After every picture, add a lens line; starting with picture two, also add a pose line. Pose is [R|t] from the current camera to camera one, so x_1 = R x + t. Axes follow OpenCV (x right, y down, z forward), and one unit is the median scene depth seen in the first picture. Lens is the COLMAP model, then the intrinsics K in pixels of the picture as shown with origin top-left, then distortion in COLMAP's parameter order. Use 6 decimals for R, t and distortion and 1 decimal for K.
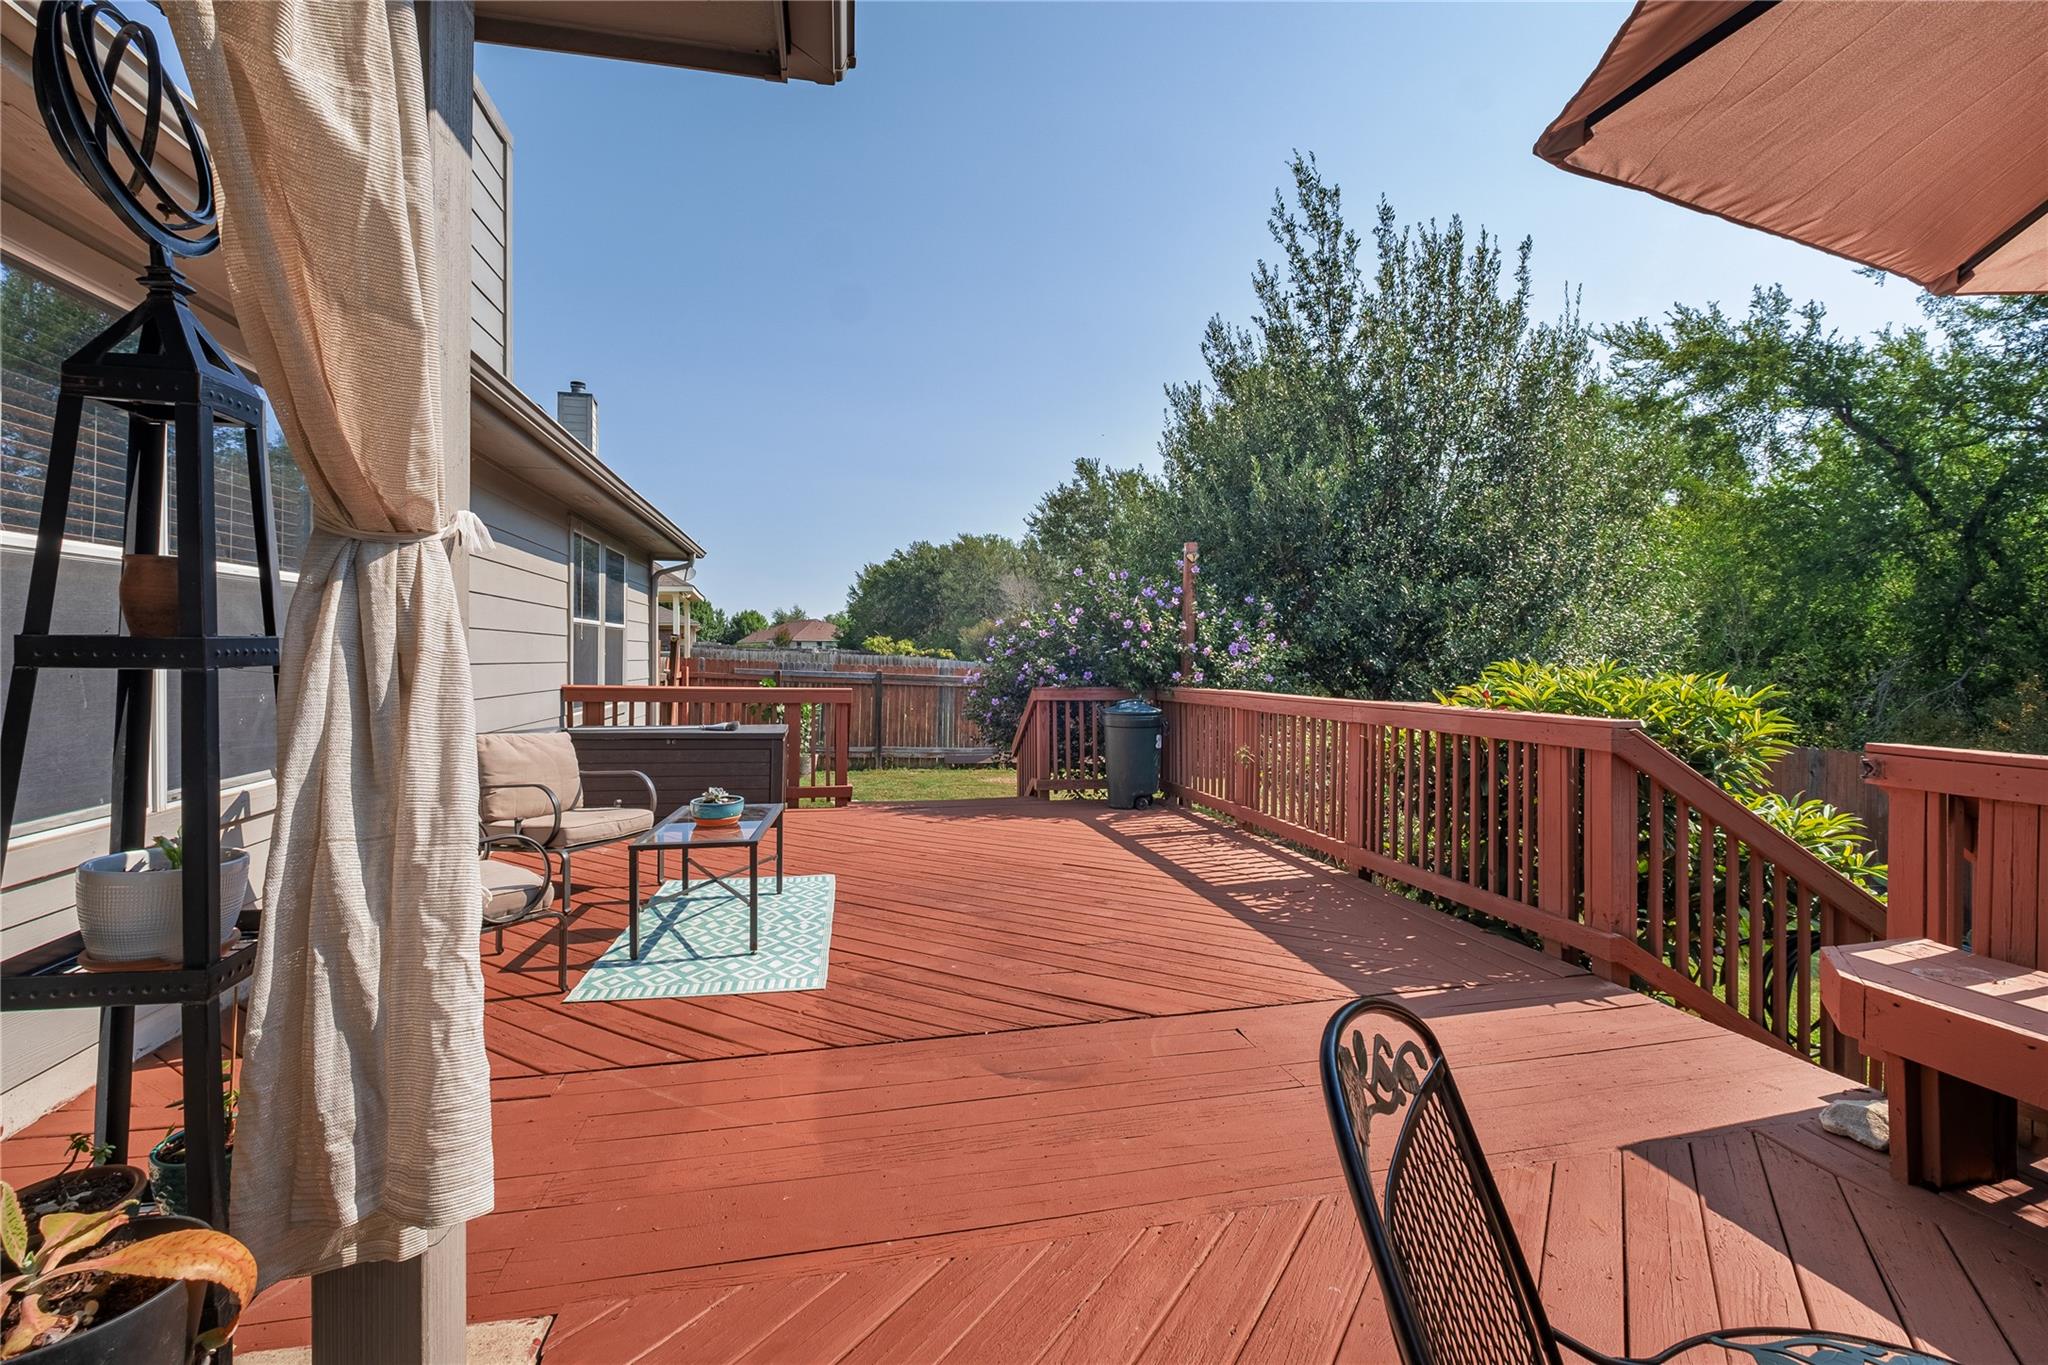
lens RADIAL K [[900.7, 0, 1027.1], [0, 900.7, 677.8], [0, 0, 1]] dist [-0.000967, -0.000608]
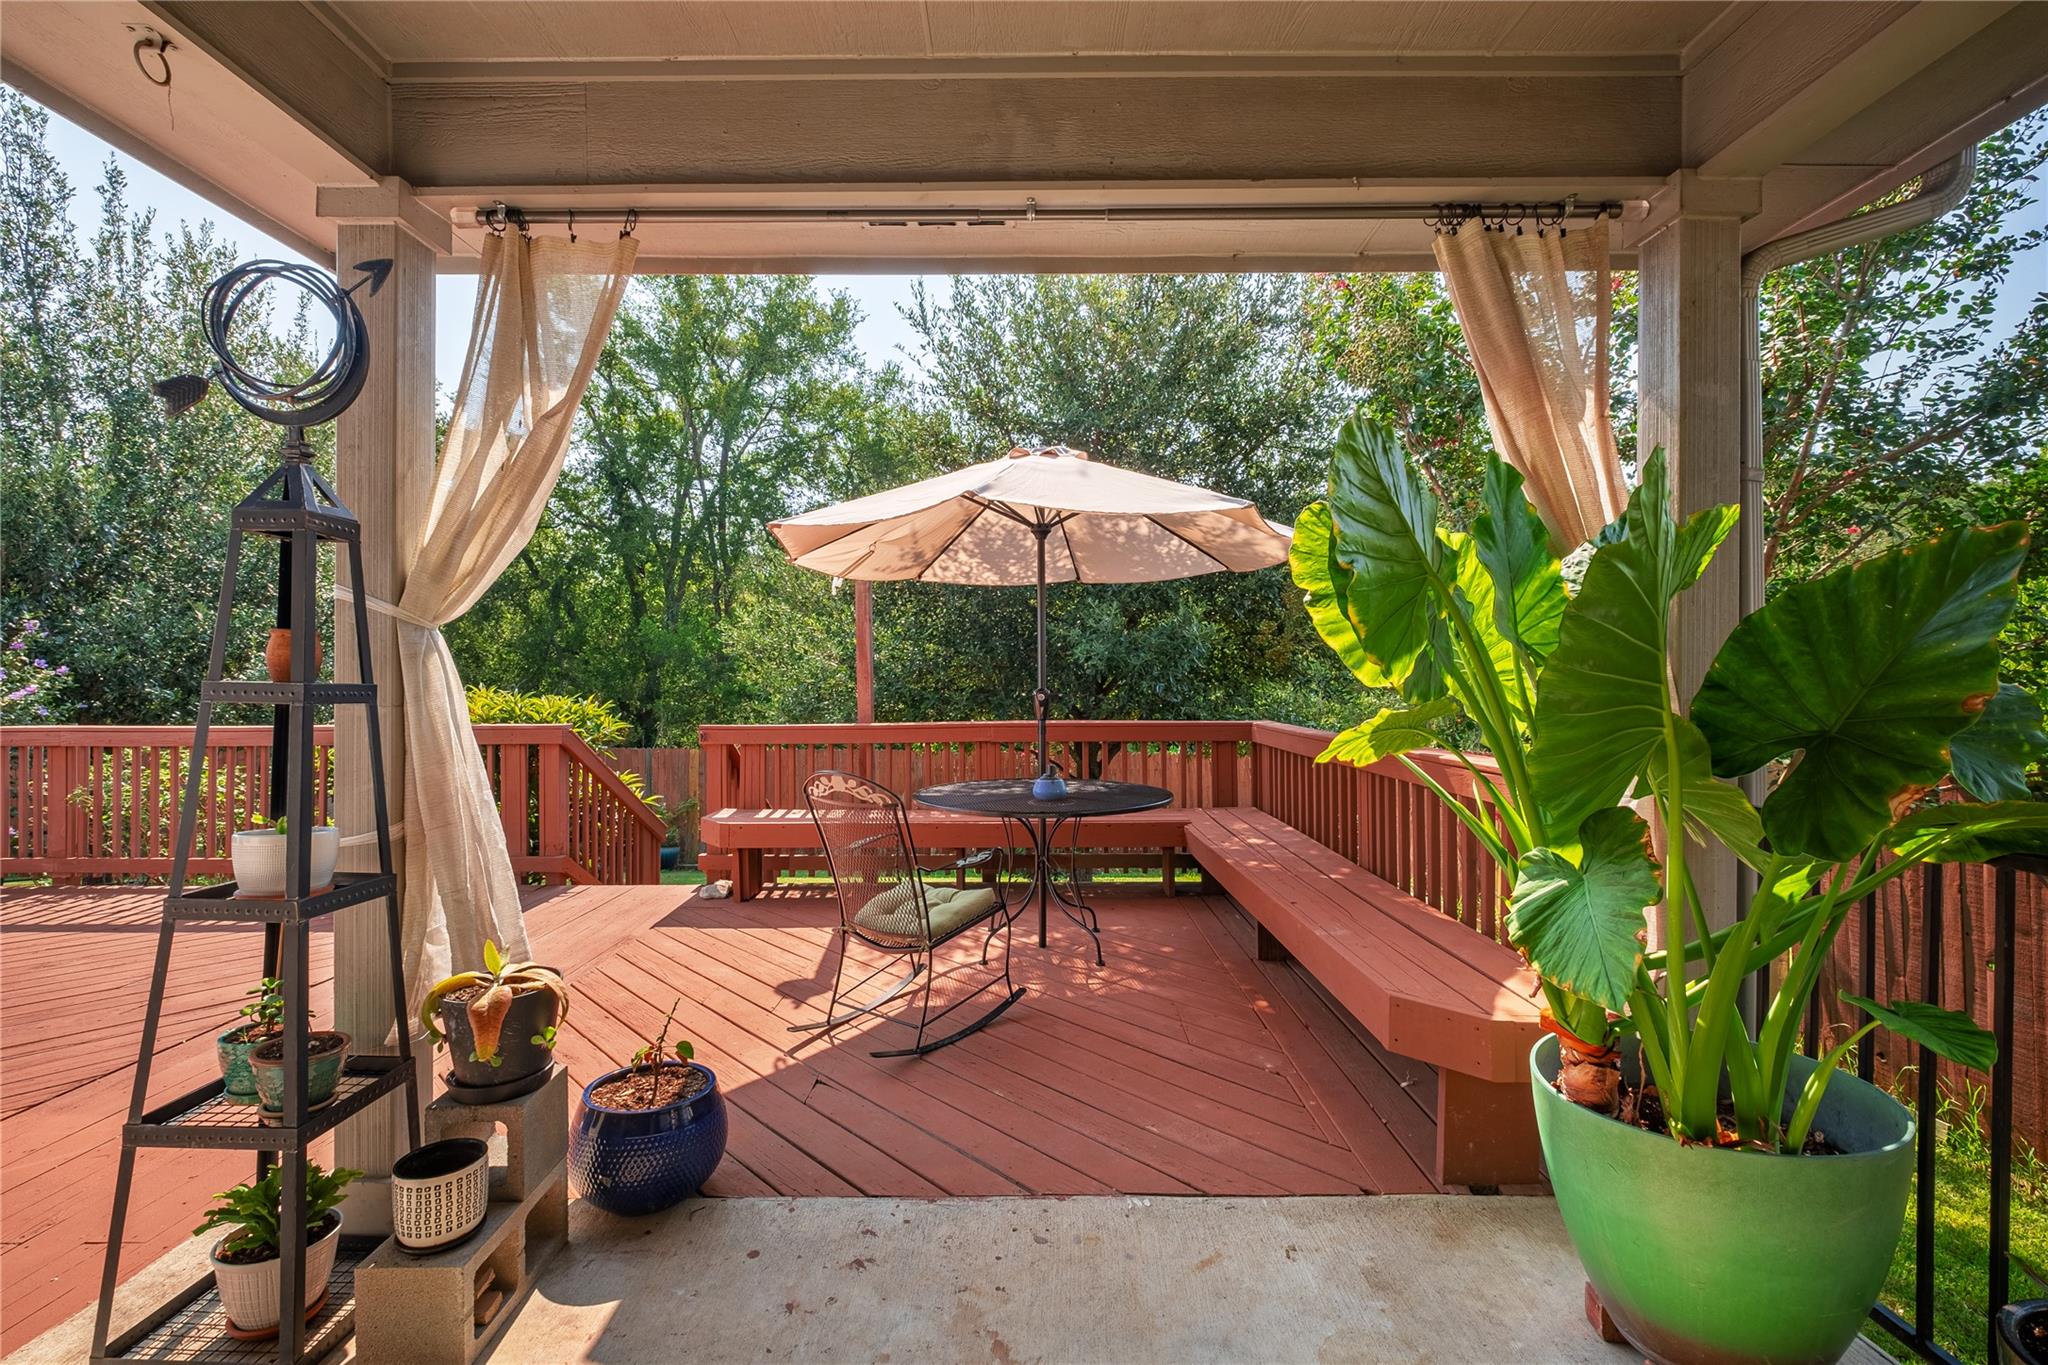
lens RADIAL K [[900.7, 0, 1027.1], [0, 900.7, 677.8], [0, 0, 1]] dist [-0.000967, -0.000608]
pose [[0.215503, 0.009939, 0.976453, -0.714481], [0.008722, 0.999889, -0.012102, -0.008922], [-0.976464, 0.011125, 0.215392, -0.173210]]
